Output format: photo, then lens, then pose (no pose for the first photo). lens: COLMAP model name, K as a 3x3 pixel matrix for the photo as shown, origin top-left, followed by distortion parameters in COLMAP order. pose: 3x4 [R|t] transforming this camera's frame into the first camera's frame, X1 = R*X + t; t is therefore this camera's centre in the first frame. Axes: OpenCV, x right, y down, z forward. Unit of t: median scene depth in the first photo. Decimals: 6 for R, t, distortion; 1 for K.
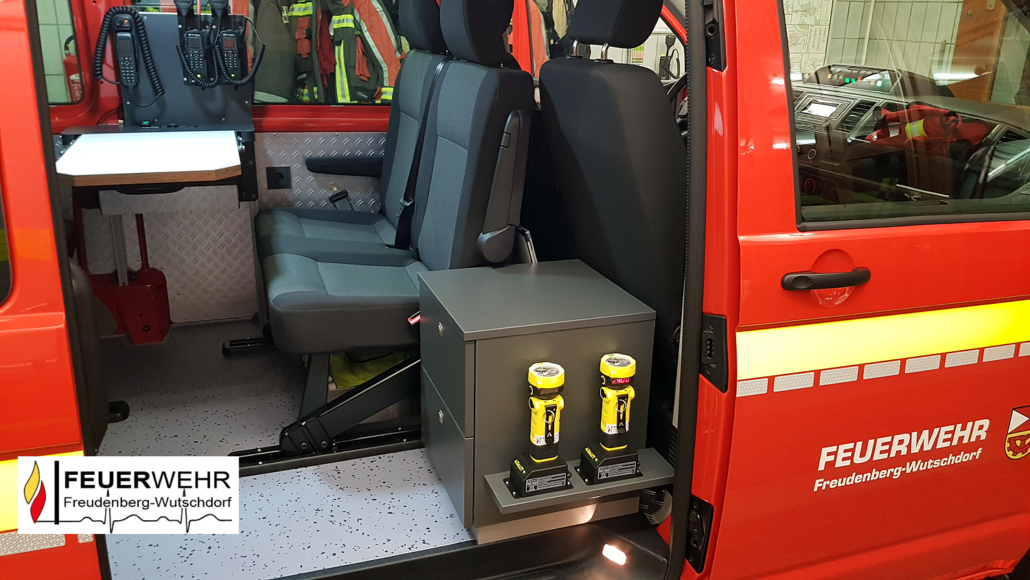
lens RADIAL K [[814.6, 0, 511.9], [0, 814.6, 292.7], [0, 0, 1]] dist [0.017049, 0.007468]
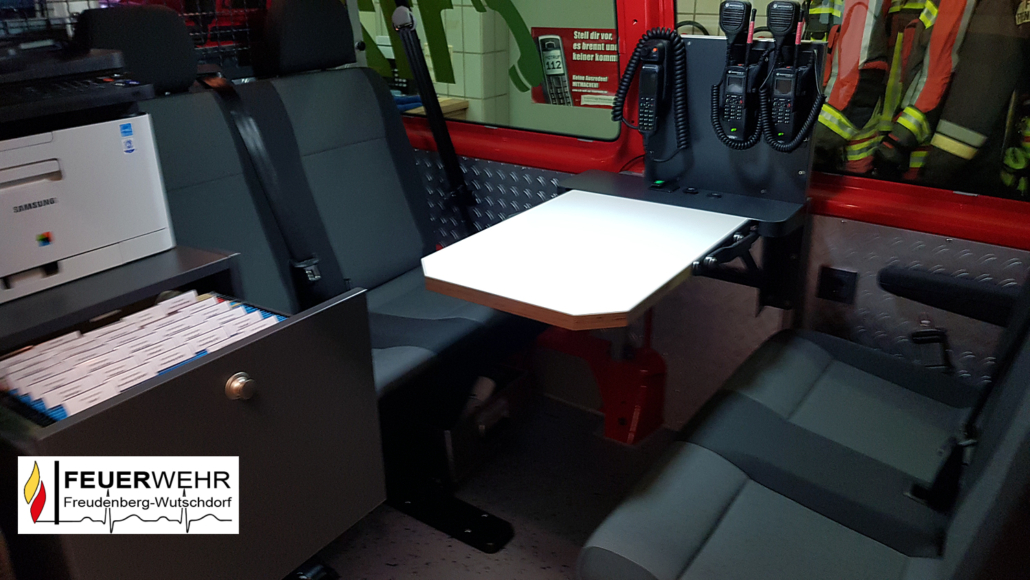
lens RADIAL K [[814.6, 0, 513.1], [0, 814.6, 280.7], [0, 0, 1]] dist [0.017049, 0.007468]
pose [[0.587277, 0.281309, -0.758928, 0.061555], [-0.234095, 0.956618, 0.173438, -0.217084], [0.774794, 0.075805, 0.627653, 0.432822]]
